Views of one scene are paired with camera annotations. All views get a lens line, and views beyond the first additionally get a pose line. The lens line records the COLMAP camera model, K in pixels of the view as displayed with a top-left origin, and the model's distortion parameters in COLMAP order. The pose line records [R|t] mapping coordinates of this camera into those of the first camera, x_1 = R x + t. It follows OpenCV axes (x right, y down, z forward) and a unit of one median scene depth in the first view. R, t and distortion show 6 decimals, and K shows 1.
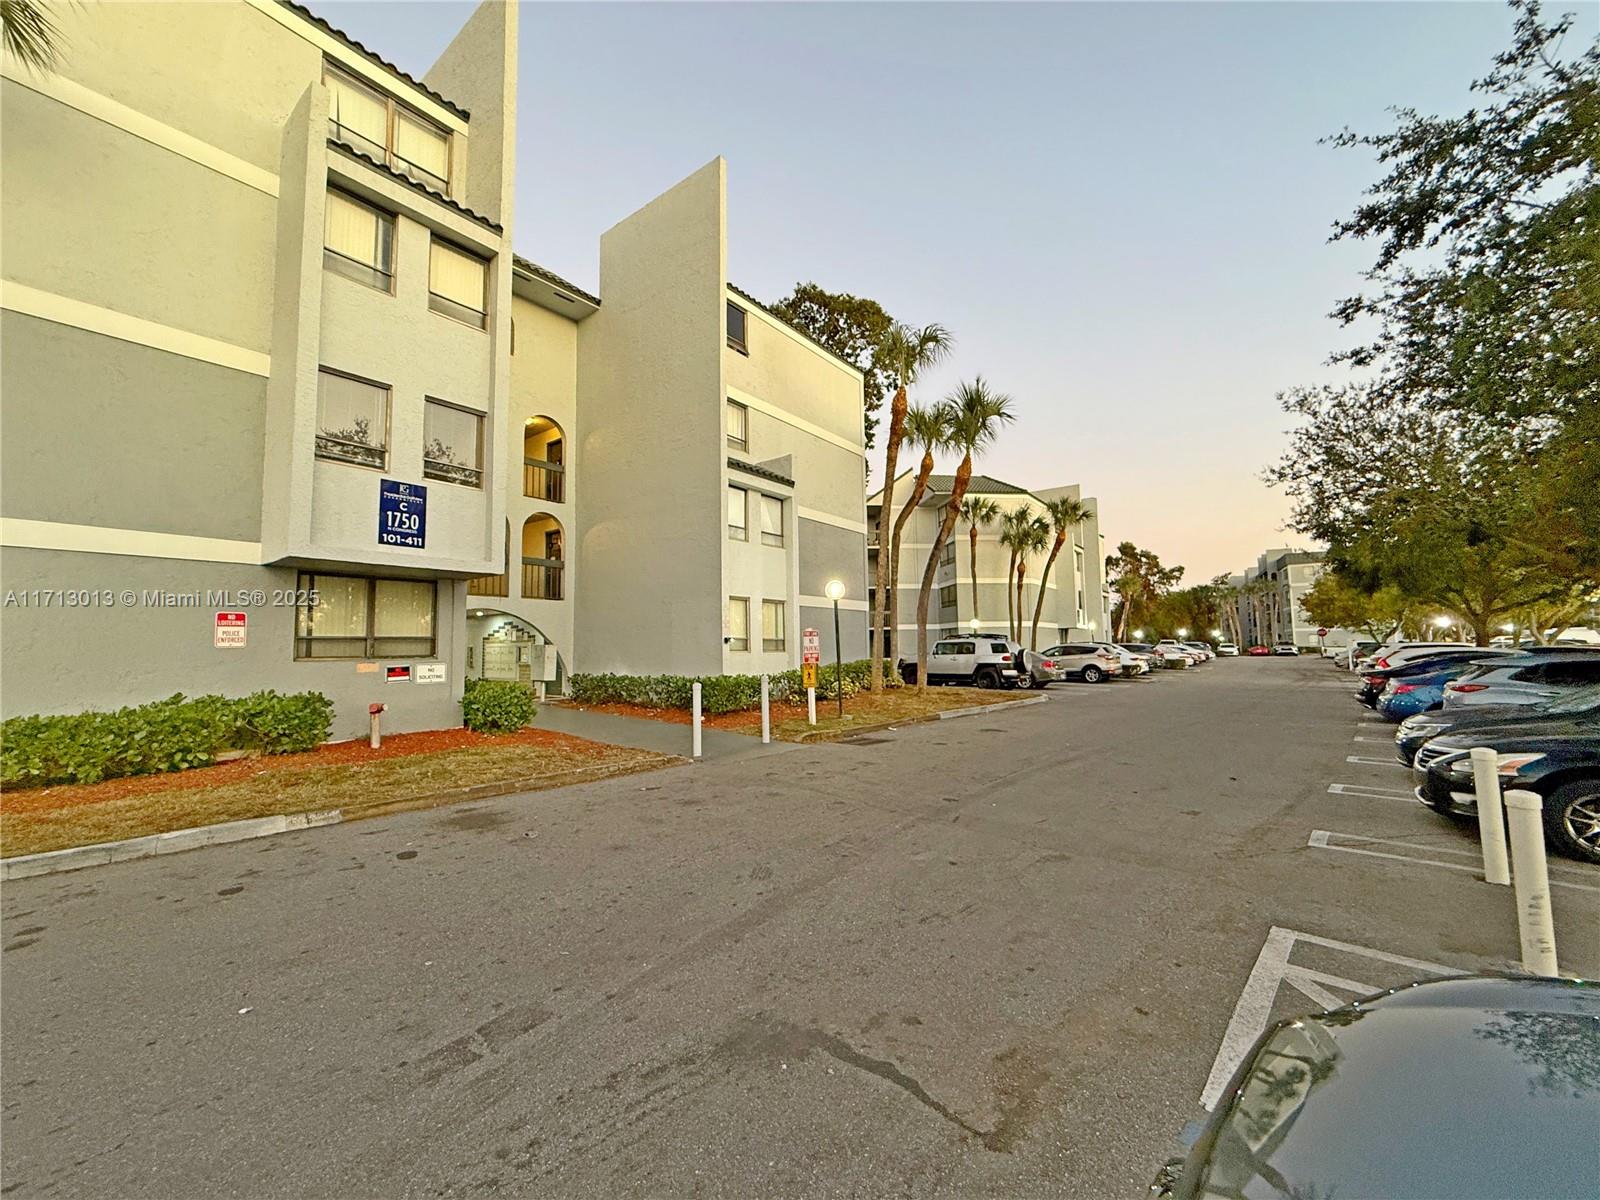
lens RADIAL K [[631.9, 0, 800.0], [0, 631.9, 600.0], [0, 0, 1]] dist [-0.001838, -0.000265]
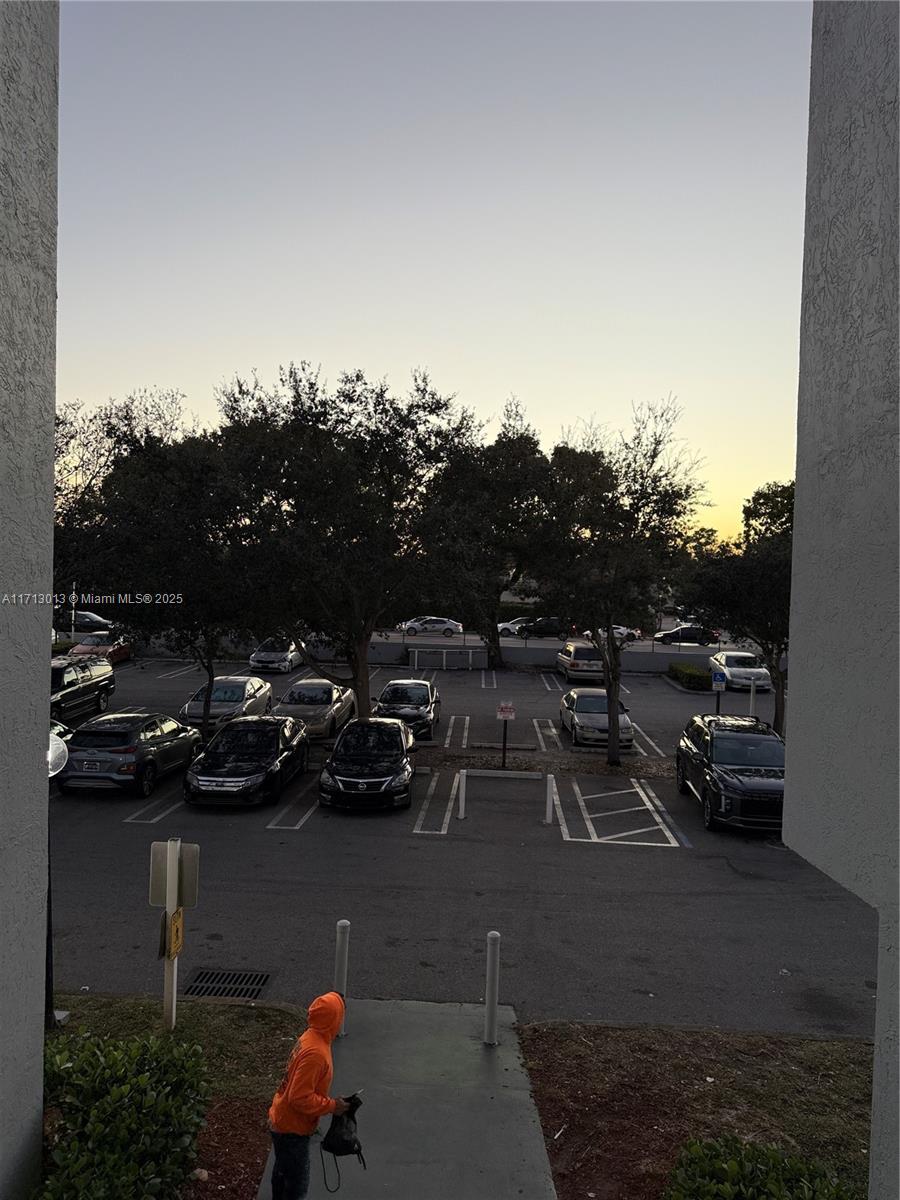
lens RADIAL K [[833.1, 0, 450.0], [0, 833.1, 600.0], [0, 0, 1]] dist [0.003306, 0.000325]
pose [[-0.623641, -0.033041, 0.781012, -0.303729], [-0.093026, 0.995143, -0.032181, -0.067542], [-0.776156, -0.092724, -0.623686, 0.618430]]
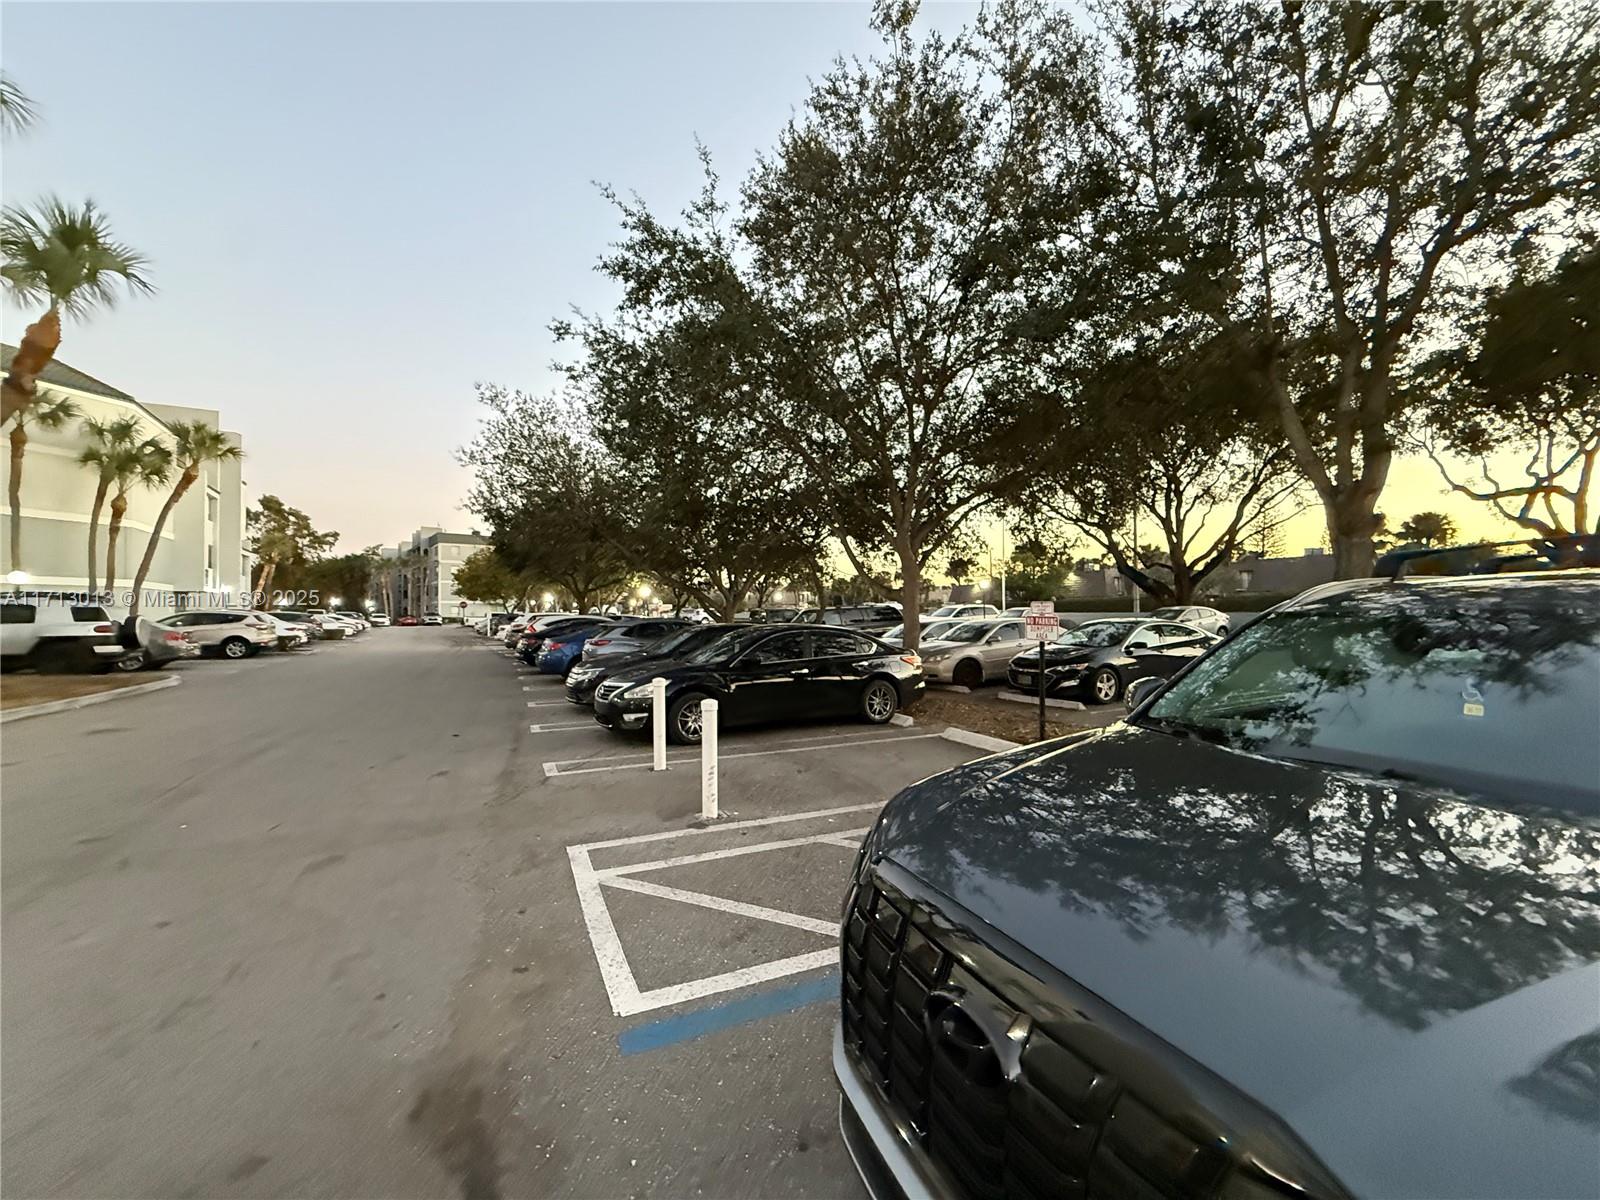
lens RADIAL K [[631.9, 0, 800.0], [0, 631.9, 600.0], [0, 0, 1]] dist [-0.001838, -0.000265]
pose [[0.379393, 0.027389, 0.924830, -0.023880], [-0.070631, 0.997502, -0.000566, 0.007007], [-0.922536, -0.065107, 0.380380, 0.032704]]
